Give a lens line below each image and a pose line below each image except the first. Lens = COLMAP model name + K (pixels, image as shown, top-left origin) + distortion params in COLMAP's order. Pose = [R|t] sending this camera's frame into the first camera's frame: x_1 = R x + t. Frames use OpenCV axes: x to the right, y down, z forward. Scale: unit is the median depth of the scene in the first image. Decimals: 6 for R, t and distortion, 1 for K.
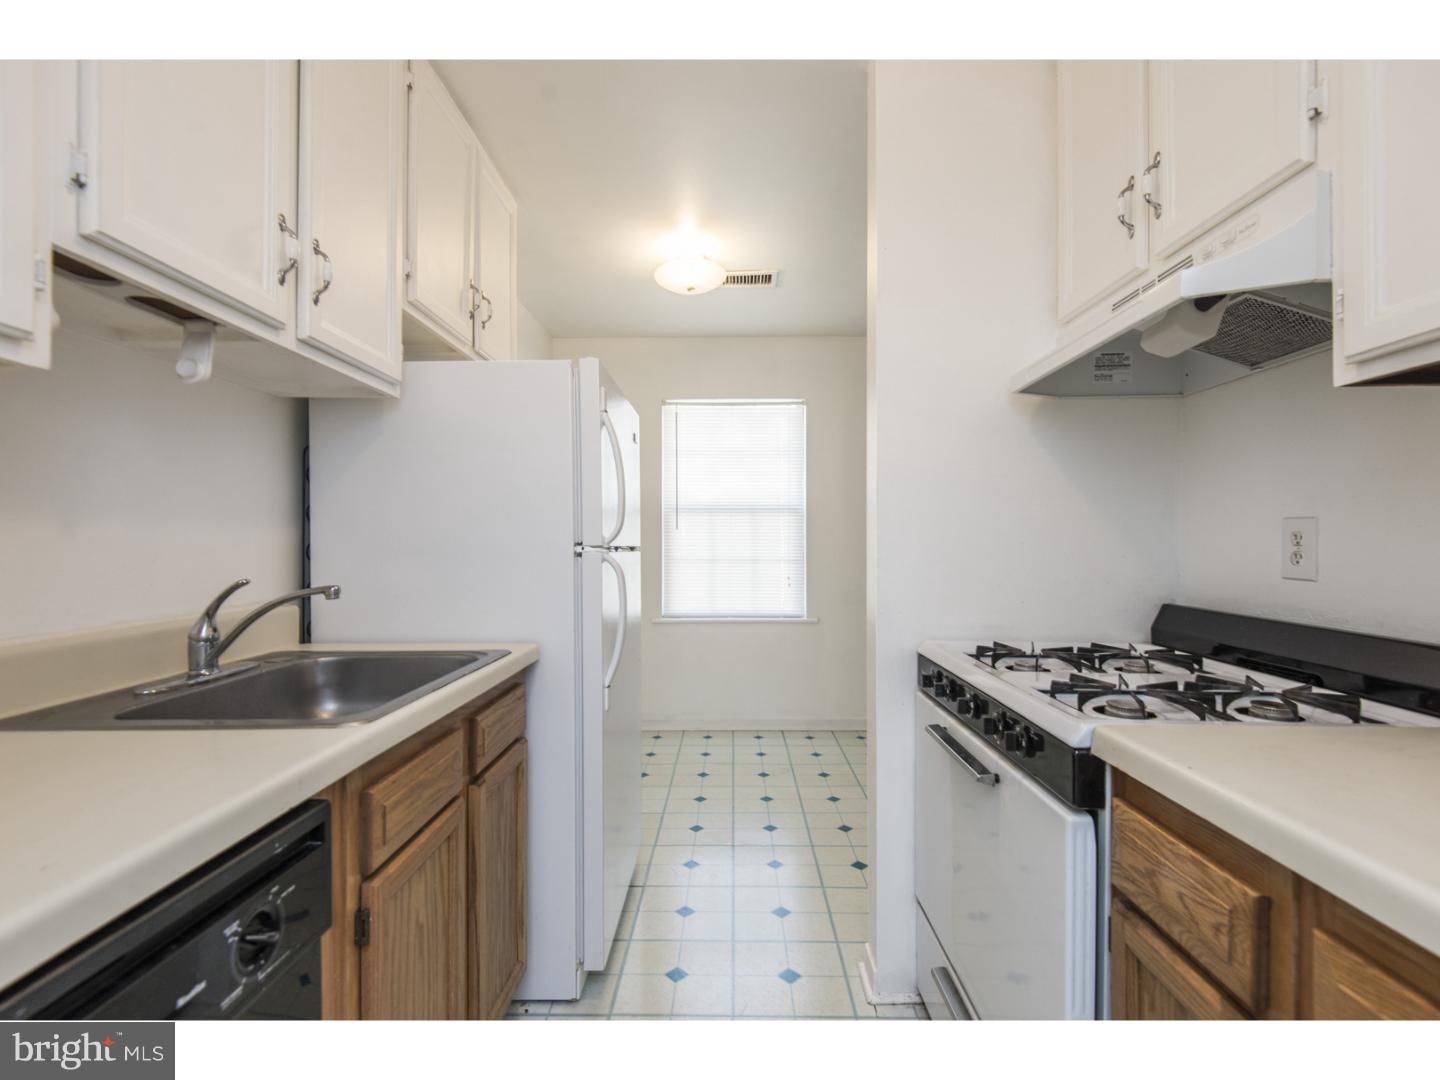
lens RADIAL K [[658.3, 0, 721.9], [0, 658.3, 544.5], [0, 0, 1]] dist [0.038763, -0.021572]
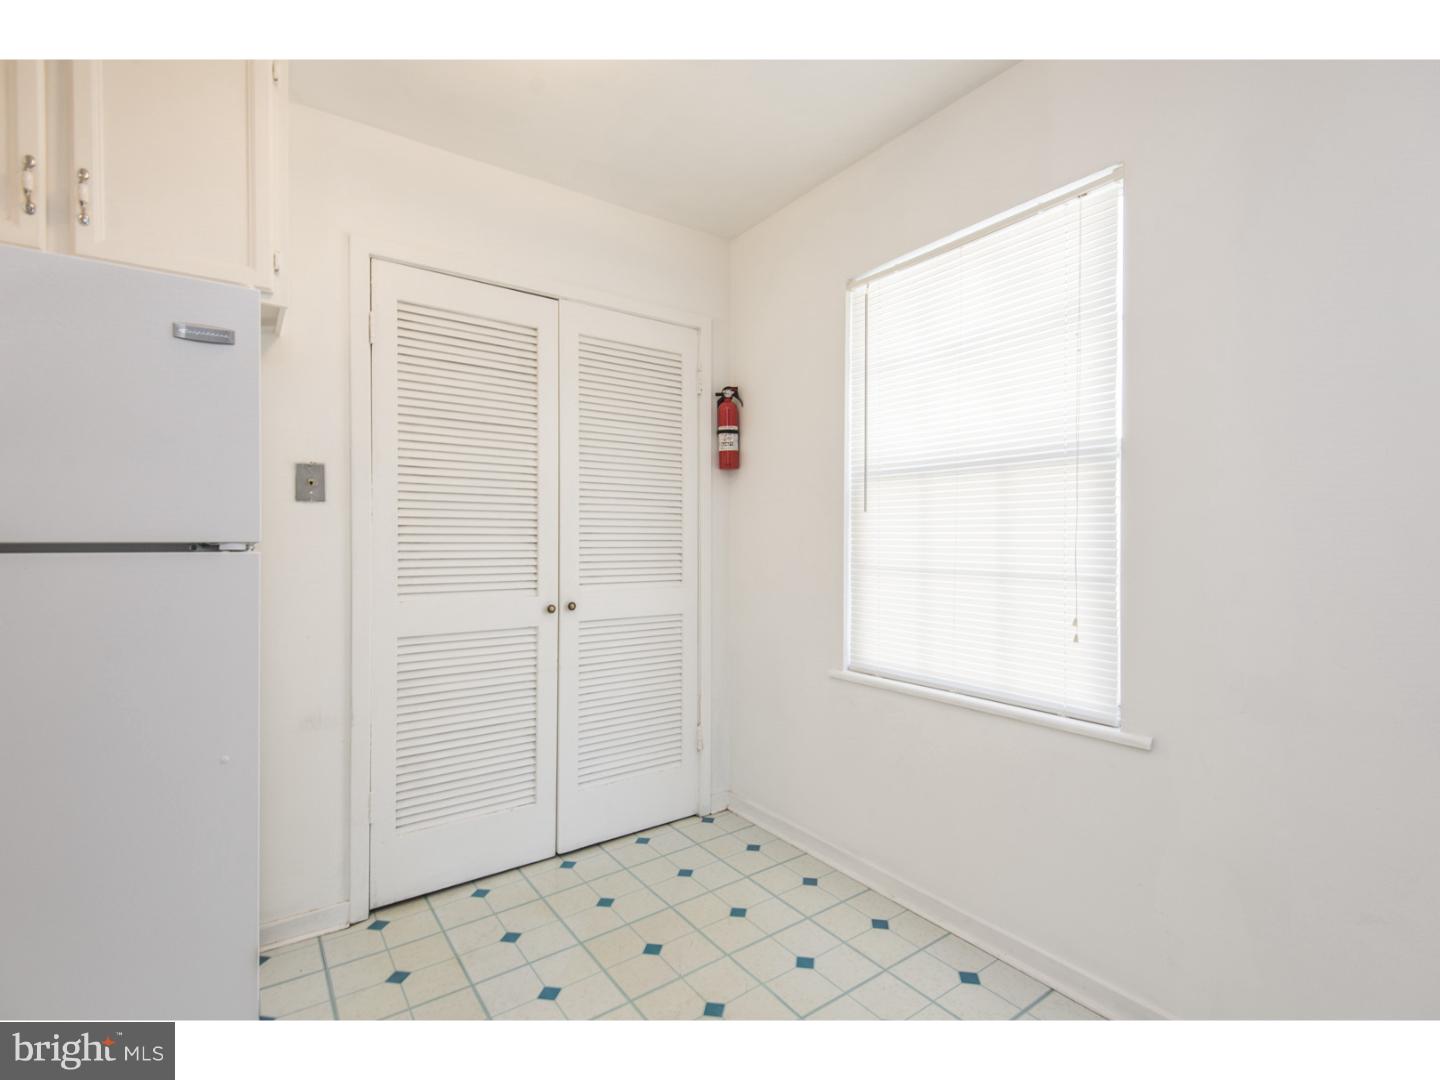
lens RADIAL K [[658.3, 0, 721.9], [0, 658.3, 544.5], [0, 0, 1]] dist [0.038763, -0.021572]
pose [[0.607530, 0.007359, -0.794263, 0.901979], [-0.005076, 0.999973, 0.005382, 0.004361], [0.794281, 0.000762, 0.607550, 1.762668]]
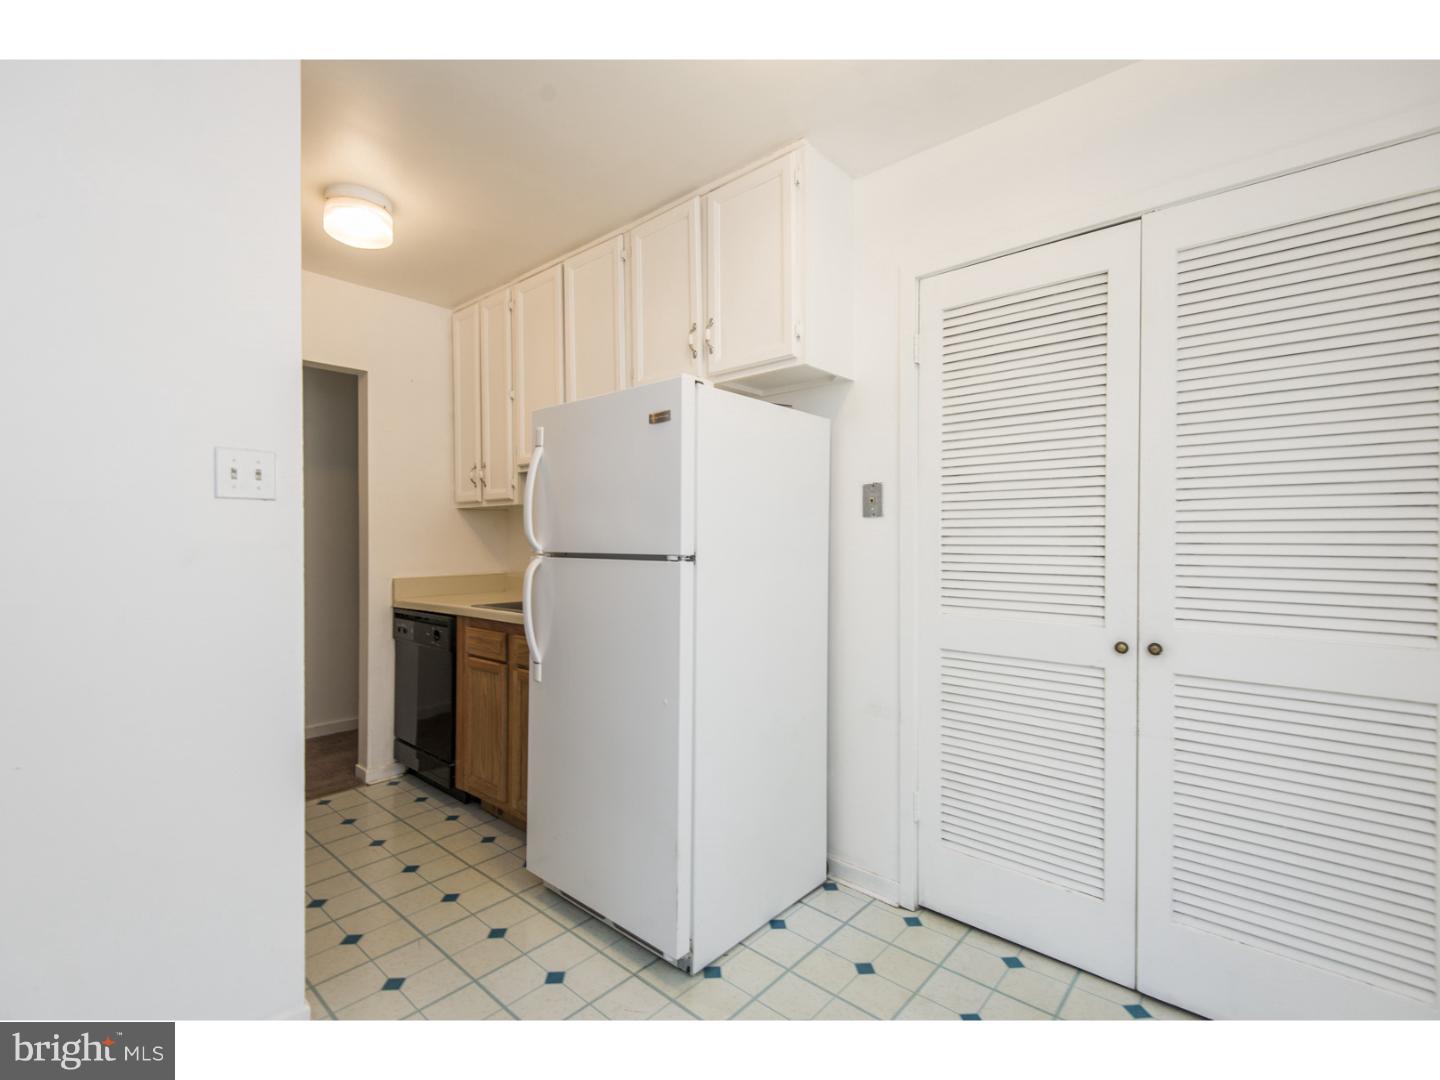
lens RADIAL K [[661.6, 0, 720.0], [0, 661.6, 540.0], [0, 0, 1]] dist [0.002323, 0.000413]
pose [[-0.645594, 0.004326, -0.763668, 0.712729], [-0.001385, 0.999976, 0.006836, -0.029732], [0.763679, 0.005471, -0.645573, 2.724361]]
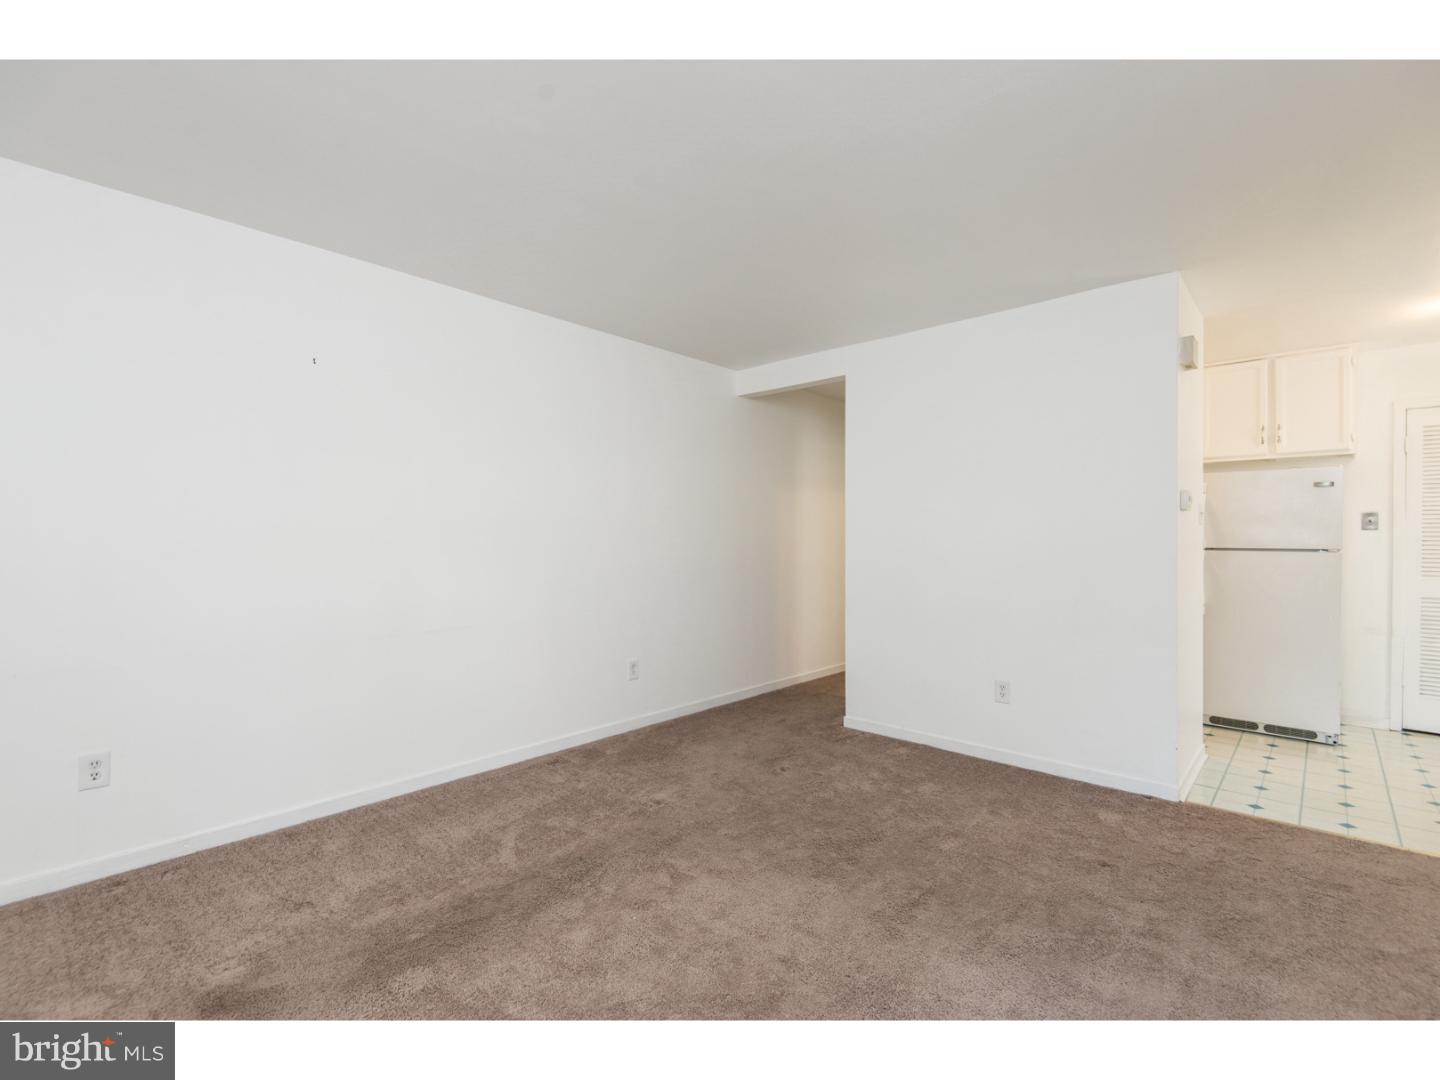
lens RADIAL K [[658.3, 0, 721.9], [0, 658.3, 544.5], [0, 0, 1]] dist [0.038763, -0.021572]
pose [[-0.662748, 0.004036, -0.748832, 3.694717], [-0.005659, 0.999930, 0.010397, -0.023349], [0.748821, 0.011128, -0.662679, 1.733528]]
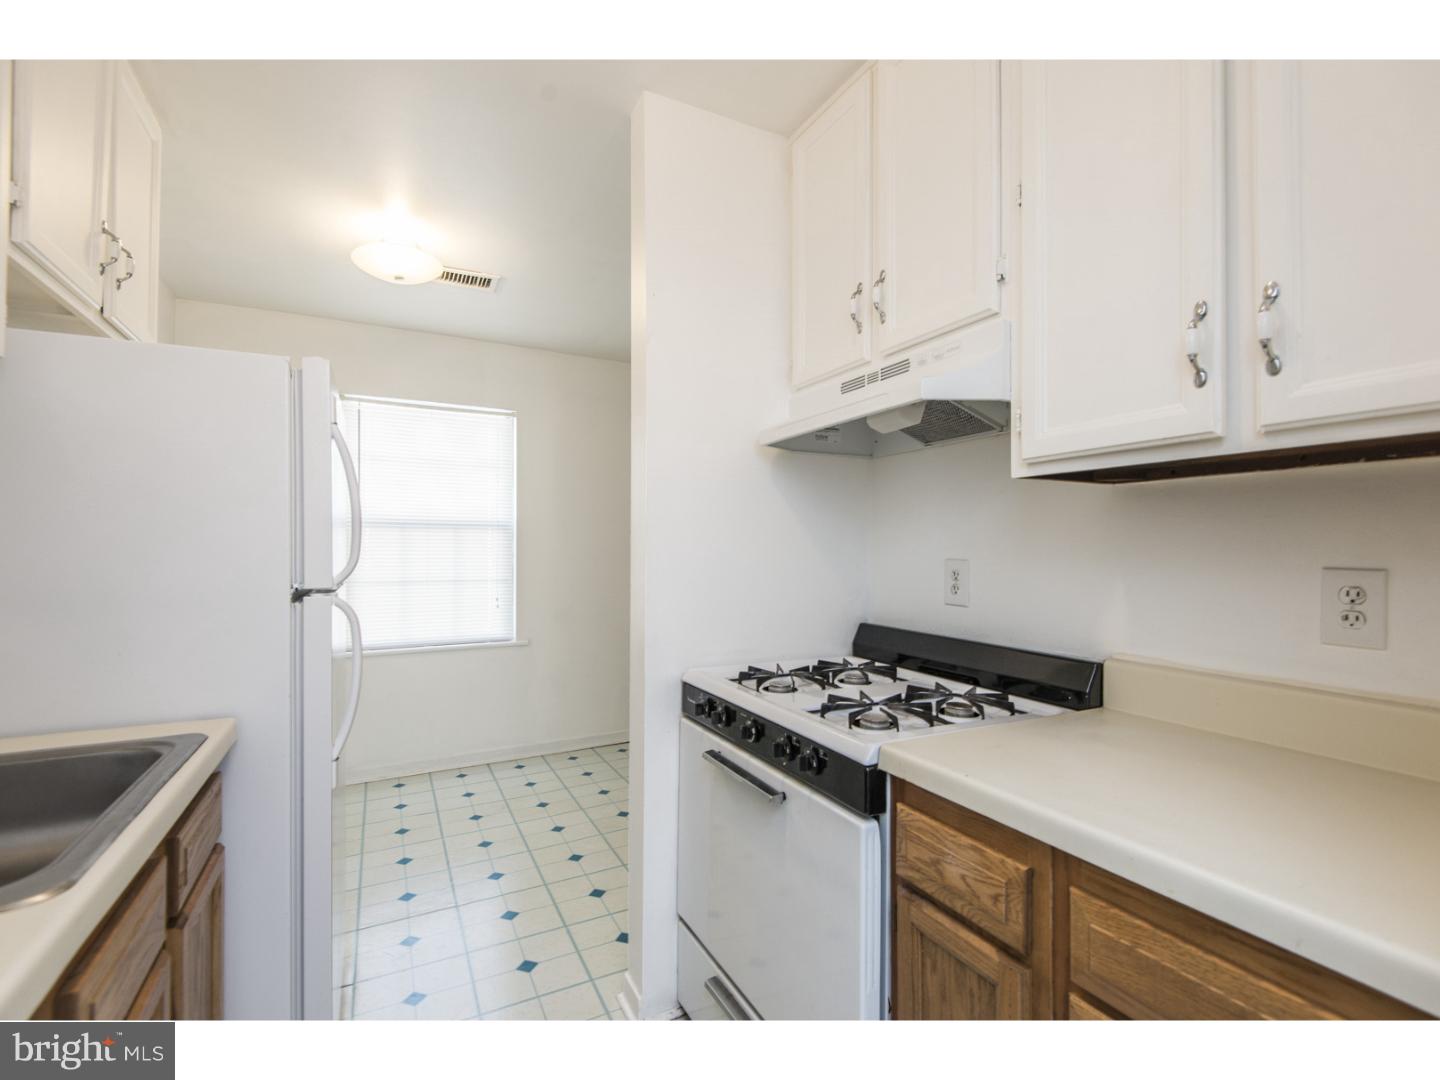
lens RADIAL K [[658.3, 0, 721.9], [0, 658.3, 544.5], [0, 0, 1]] dist [0.038763, -0.021572]
pose [[0.878557, 0.005478, 0.477606, -0.204635], [-0.001958, 0.999967, -0.007866, -0.062860], [-0.477634, 0.005976, 0.878539, 0.055801]]
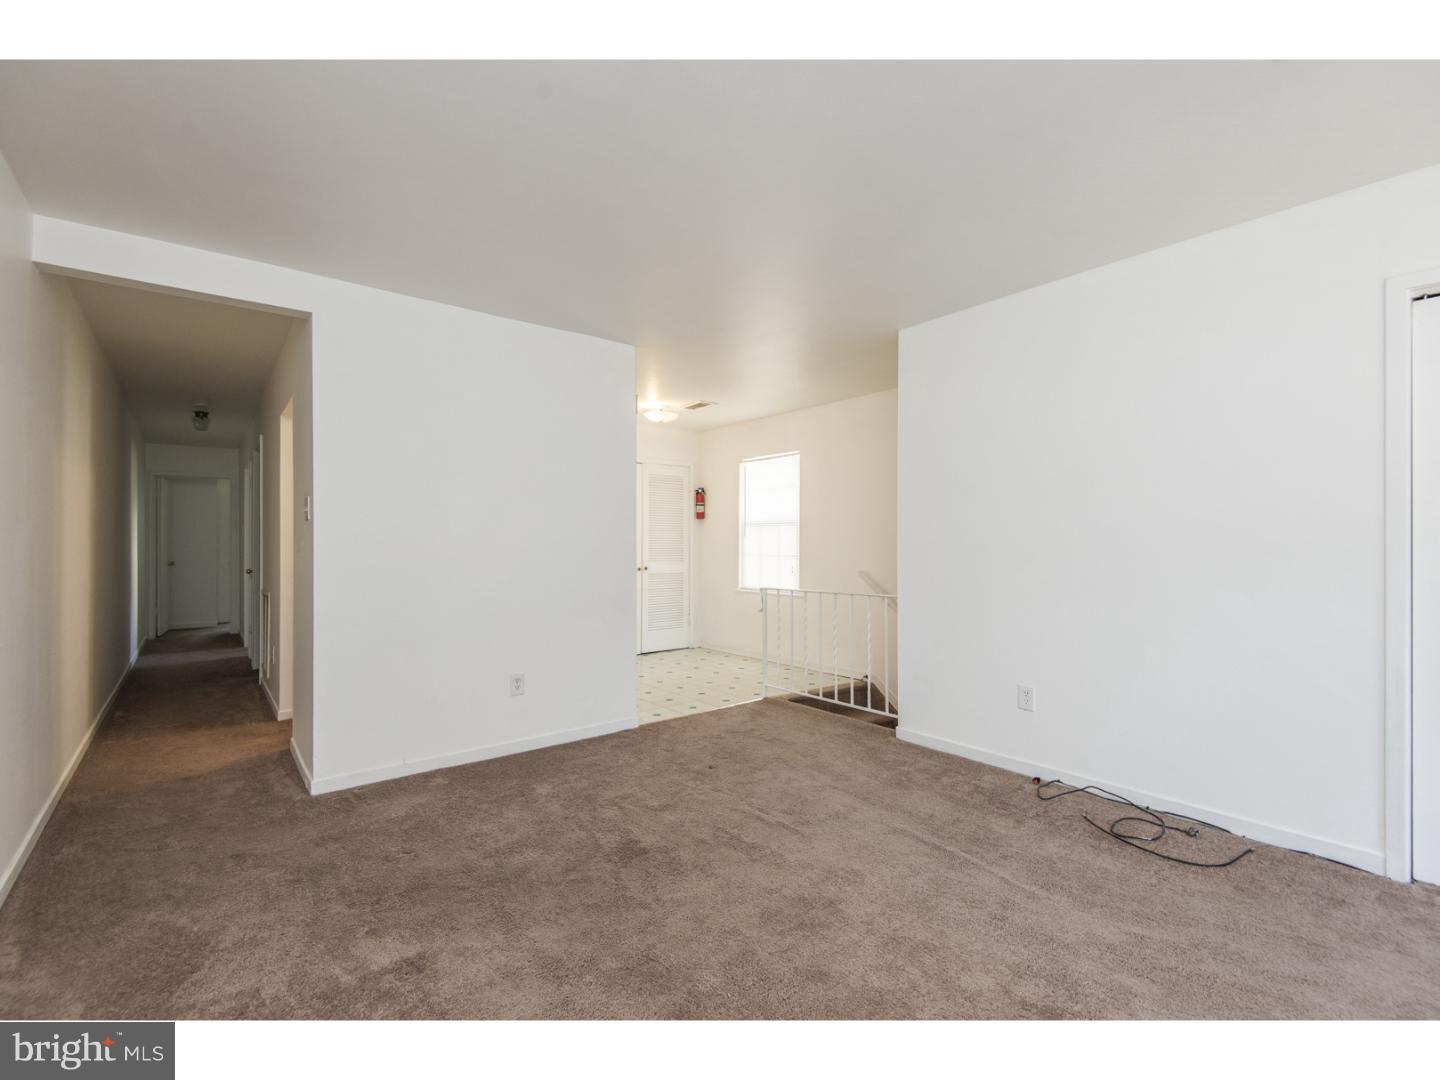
lens RADIAL K [[658.3, 0, 721.9], [0, 658.3, 544.5], [0, 0, 1]] dist [0.038763, -0.021572]
pose [[0.639315, 0.001793, -0.768943, 3.640815], [-0.004951, 0.999986, -0.001784, 0.002226], [0.768929, 0.004947, 0.639315, -0.361518]]
